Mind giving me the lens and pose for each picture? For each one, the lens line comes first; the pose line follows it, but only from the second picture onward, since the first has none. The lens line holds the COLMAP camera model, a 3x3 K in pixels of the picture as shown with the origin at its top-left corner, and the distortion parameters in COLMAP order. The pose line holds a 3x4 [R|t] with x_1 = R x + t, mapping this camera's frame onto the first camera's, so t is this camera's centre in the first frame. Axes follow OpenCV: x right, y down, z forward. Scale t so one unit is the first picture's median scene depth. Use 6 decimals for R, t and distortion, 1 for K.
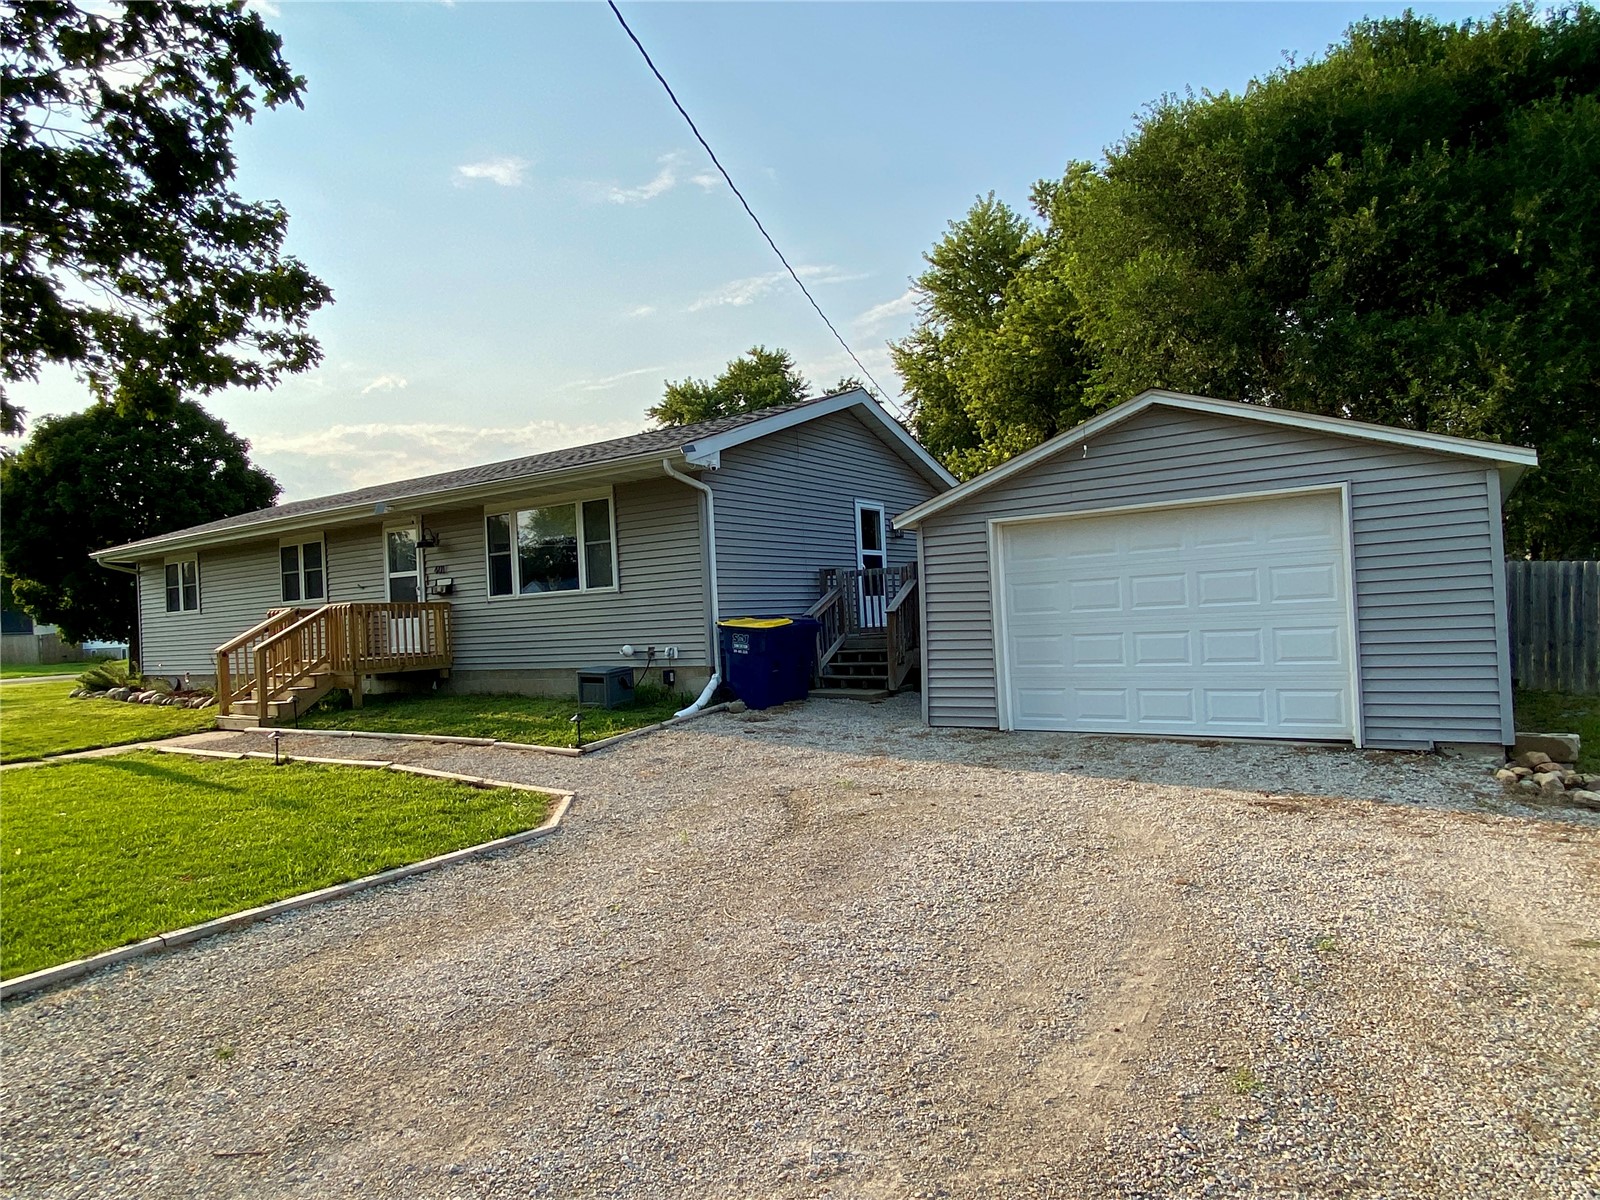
lens RADIAL K [[934.1, 0, 792.0], [0, 934.1, 625.7], [0, 0, 1]] dist [0.005658, -0.003318]
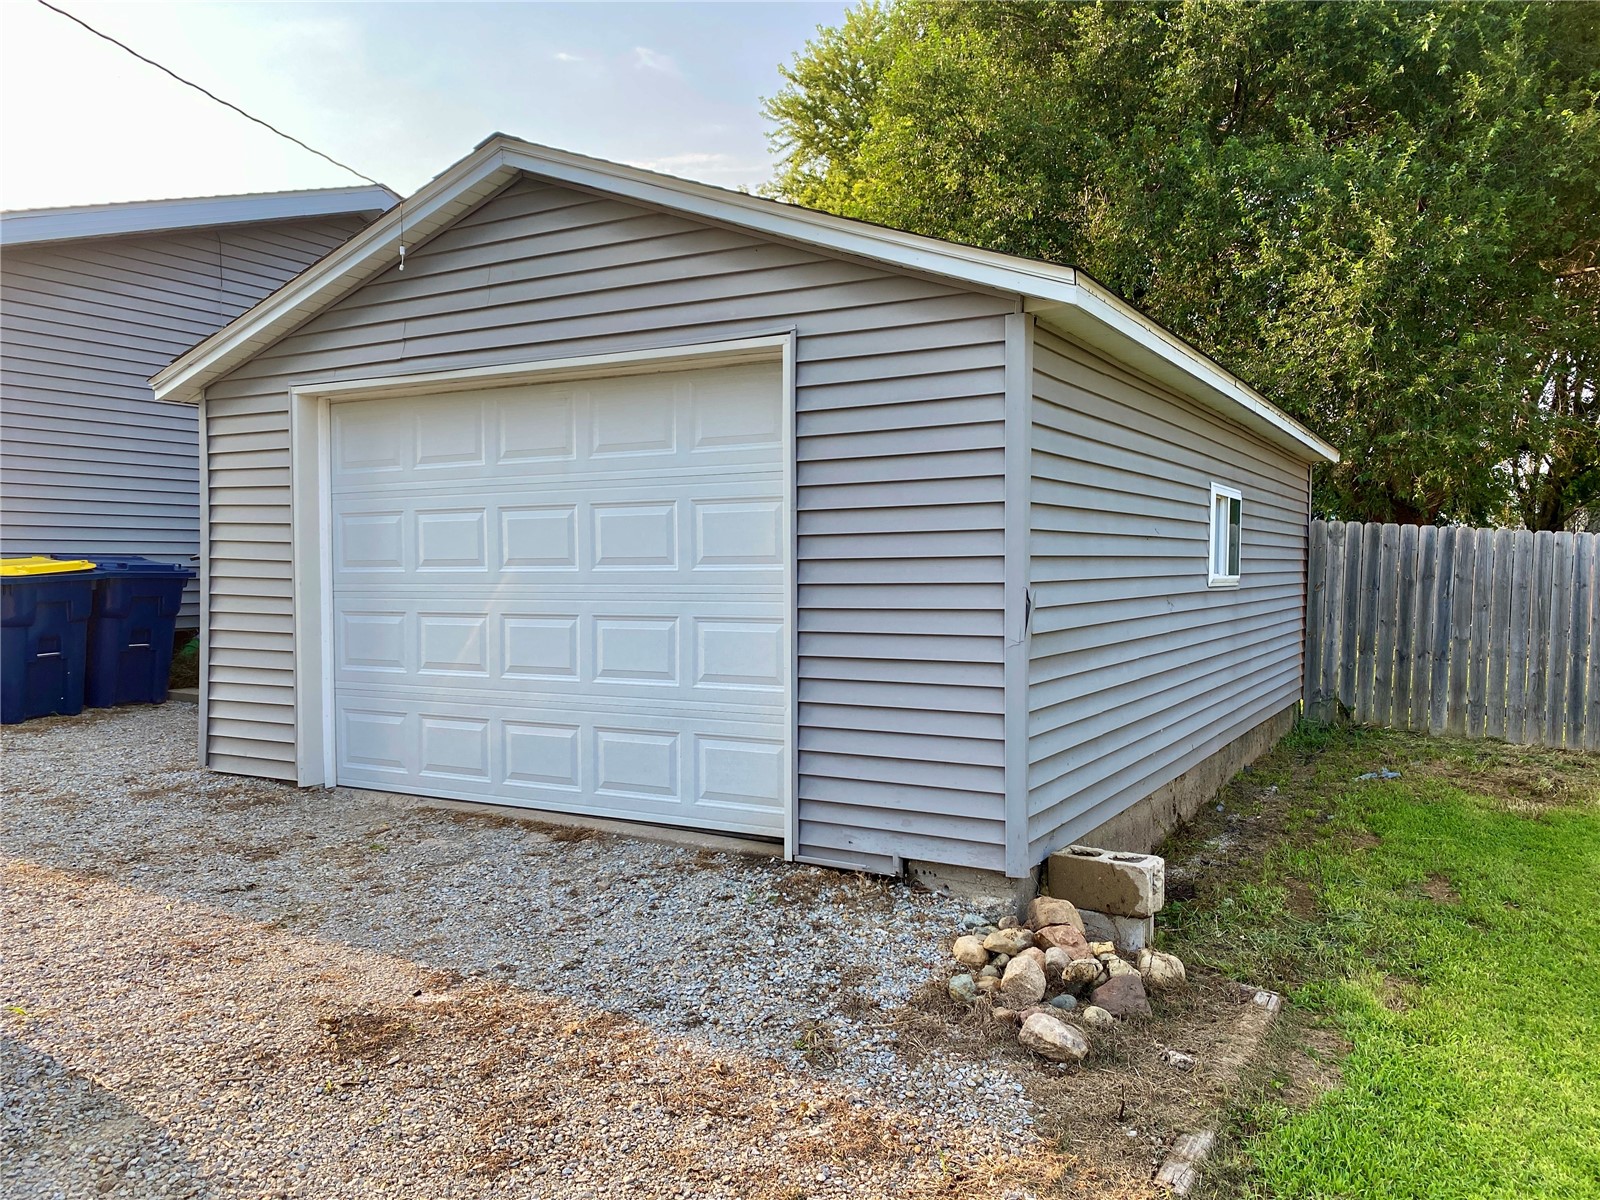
lens RADIAL K [[1196.8, 0, 820.4], [0, 1196.8, 601.3], [0, 0, 1]] dist [0.052893, -0.002120]
pose [[0.994779, 0.042309, 0.092866, 0.340216], [-0.044076, 0.998882, 0.017069, -0.013583], [-0.092040, -0.021073, 0.995532, 0.215942]]
